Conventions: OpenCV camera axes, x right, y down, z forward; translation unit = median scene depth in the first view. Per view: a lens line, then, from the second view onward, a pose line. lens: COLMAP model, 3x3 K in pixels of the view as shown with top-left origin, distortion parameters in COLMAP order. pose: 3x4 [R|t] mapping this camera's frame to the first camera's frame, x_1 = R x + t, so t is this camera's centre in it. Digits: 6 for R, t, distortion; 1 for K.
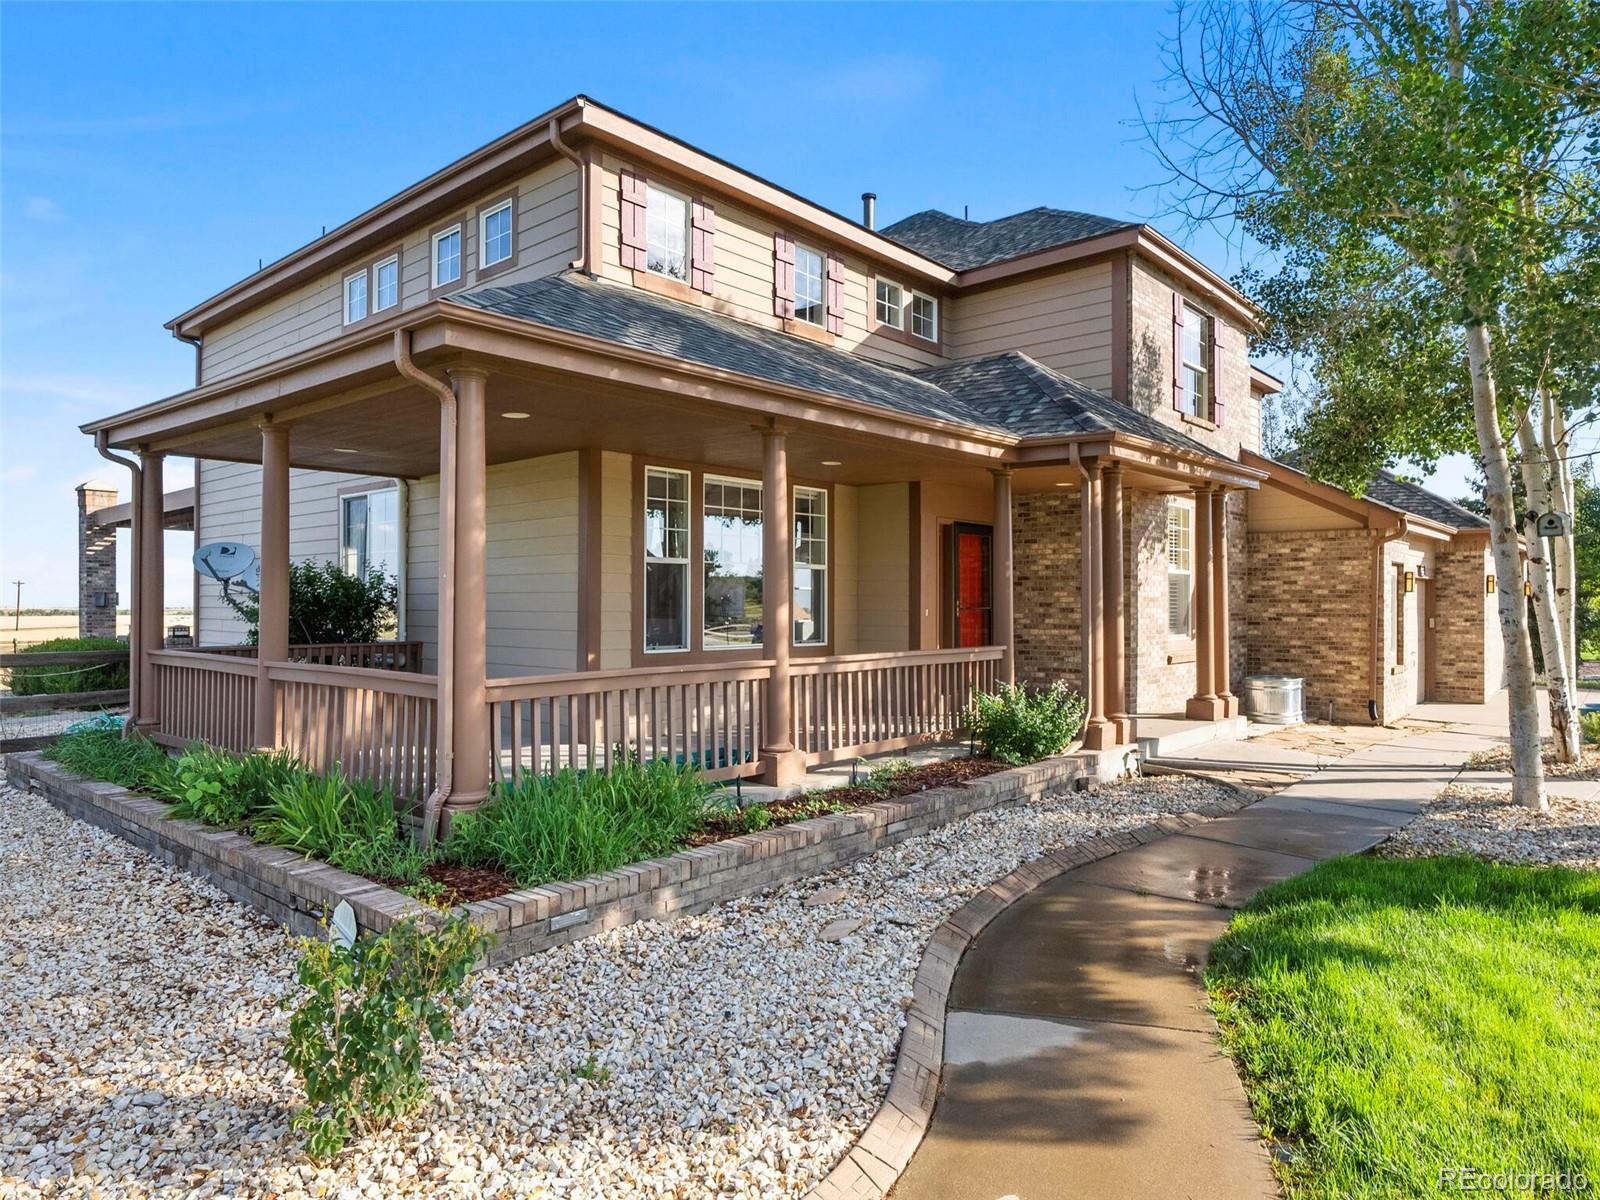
lens RADIAL K [[991.7, 0, 800.0], [0, 991.7, 600.0], [0, 0, 1]] dist [0.000776, -0.000048]
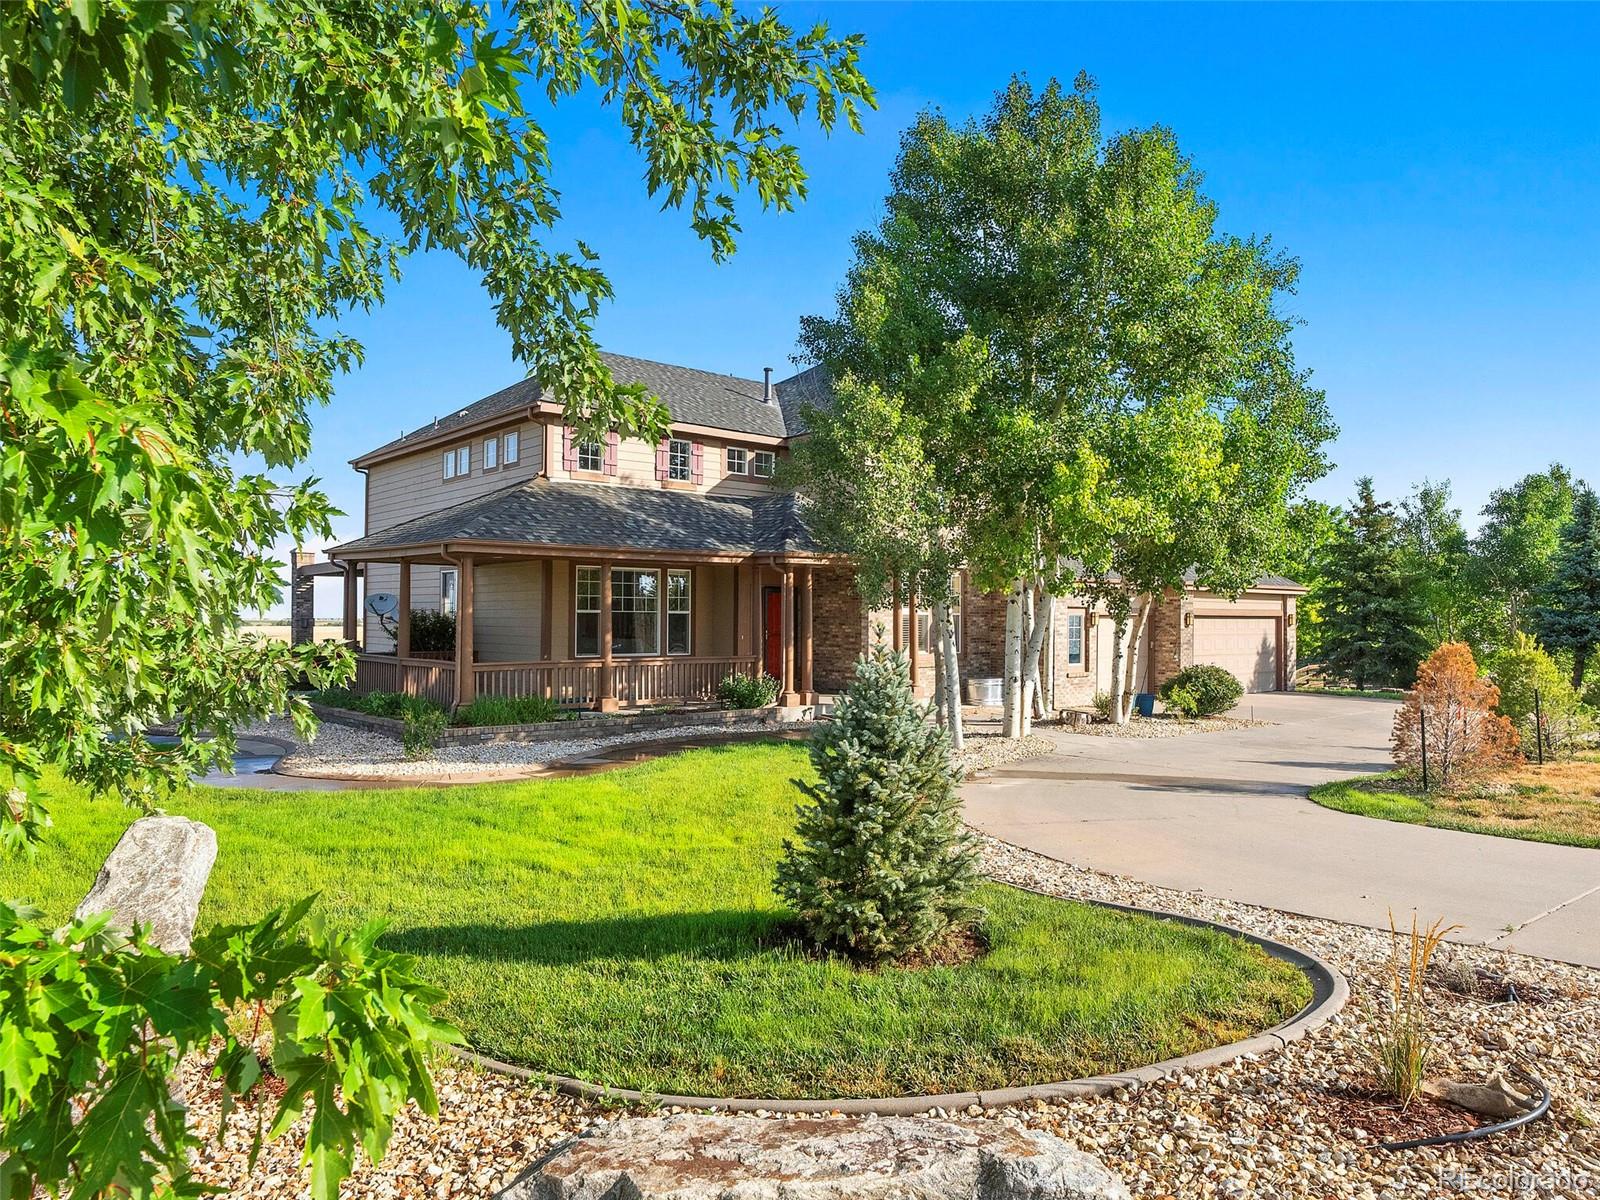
lens RADIAL K [[1062.1, 0, 800.0], [0, 1062.1, 600.0], [0, 0, 1]] dist [-0.002259, -0.000159]
pose [[0.990019, 0.003397, -0.140891, 0.544321], [-0.005295, 0.999900, -0.013104, -0.033939], [0.140833, 0.013719, 0.989938, -0.982999]]
